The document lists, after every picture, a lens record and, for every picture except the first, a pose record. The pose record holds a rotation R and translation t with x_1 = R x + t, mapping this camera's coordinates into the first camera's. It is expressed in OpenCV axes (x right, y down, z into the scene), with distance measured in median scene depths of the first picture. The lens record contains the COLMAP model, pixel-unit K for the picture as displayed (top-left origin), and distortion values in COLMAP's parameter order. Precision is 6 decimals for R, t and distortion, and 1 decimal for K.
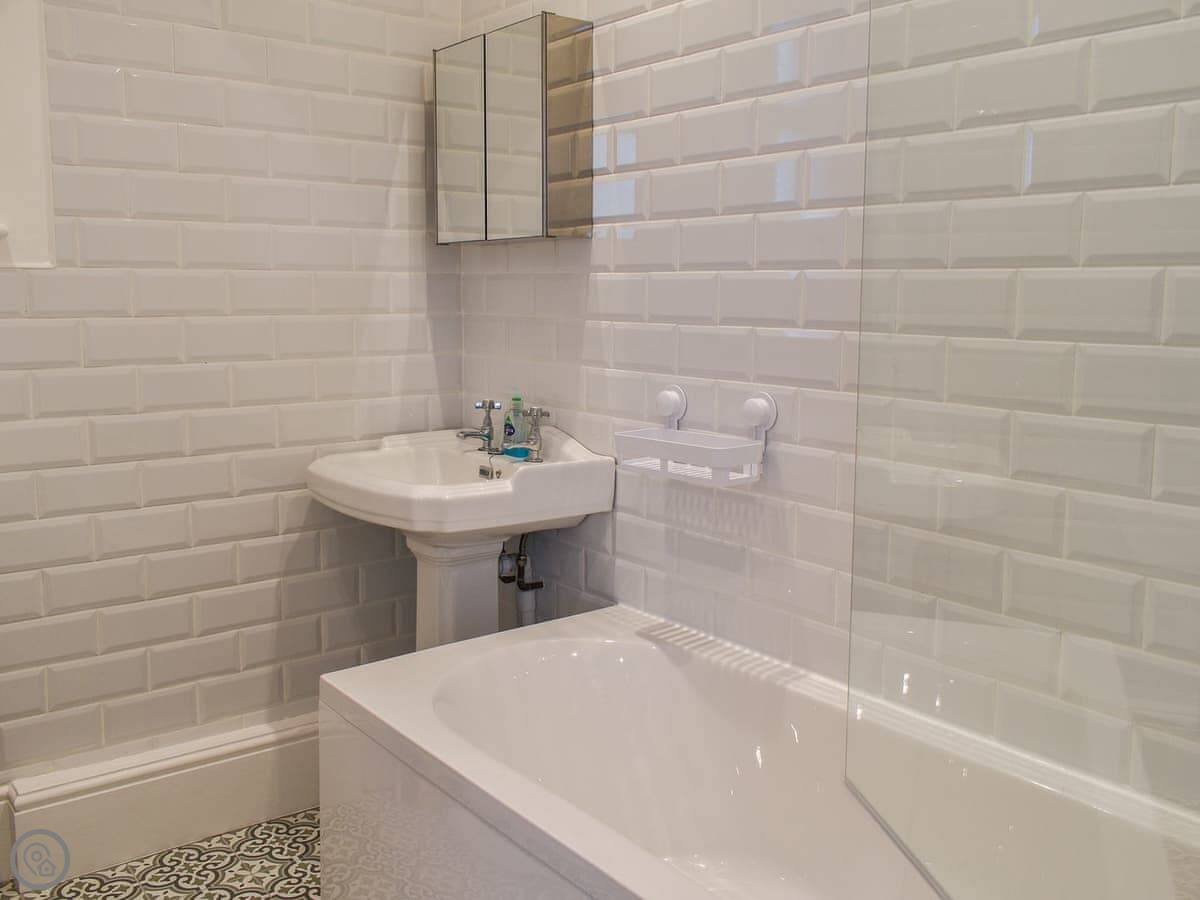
lens RADIAL K [[1065.1, 0, 555.6], [0, 1065.1, 406.2], [0, 0, 1]] dist [0.000029, -0.007274]
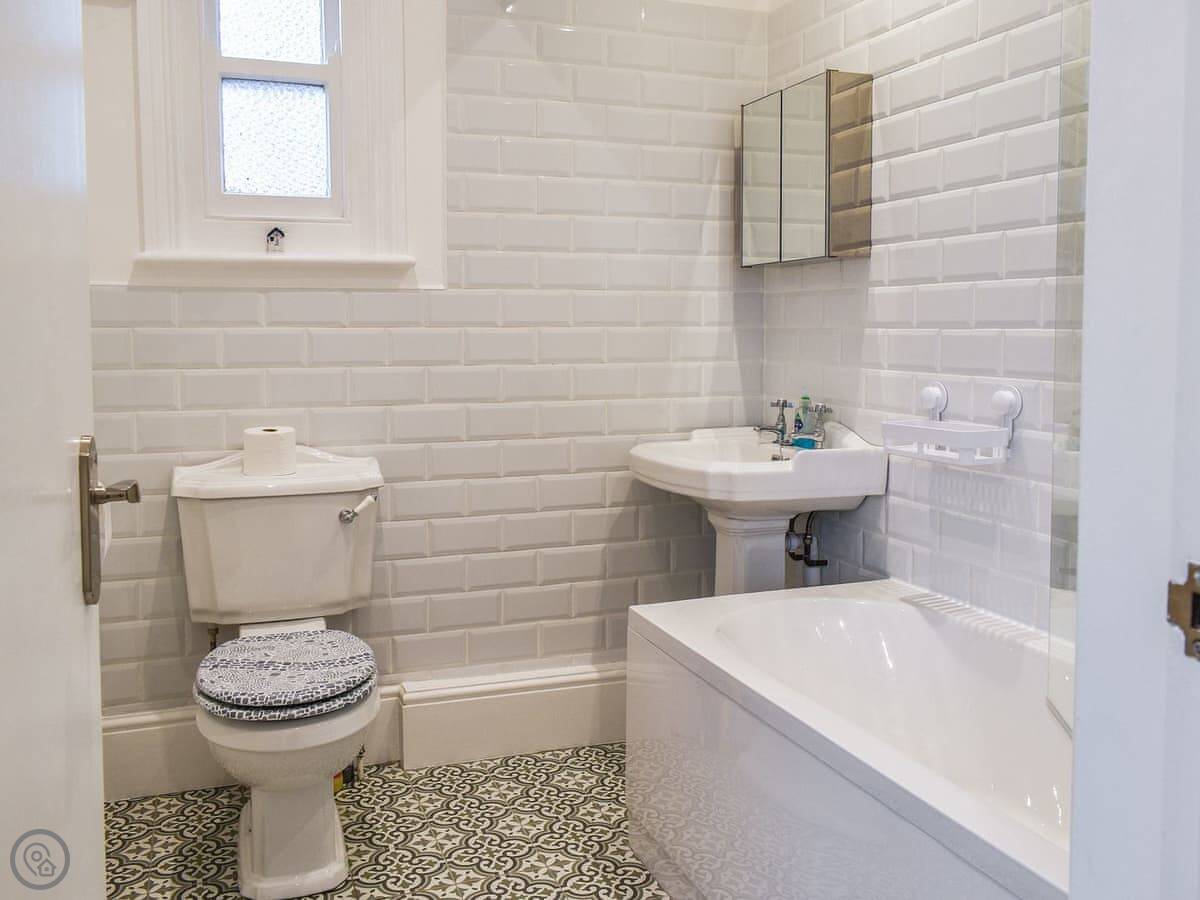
lens RADIAL K [[1065.1, 0, 555.6], [0, 1065.1, 406.2], [0, 0, 1]] dist [0.000029, -0.007274]
pose [[0.948275, 0.020485, -0.316789, 0.075118], [-0.031561, 0.999055, -0.029871, 0.046872], [0.315878, 0.038324, 0.948026, -0.192024]]
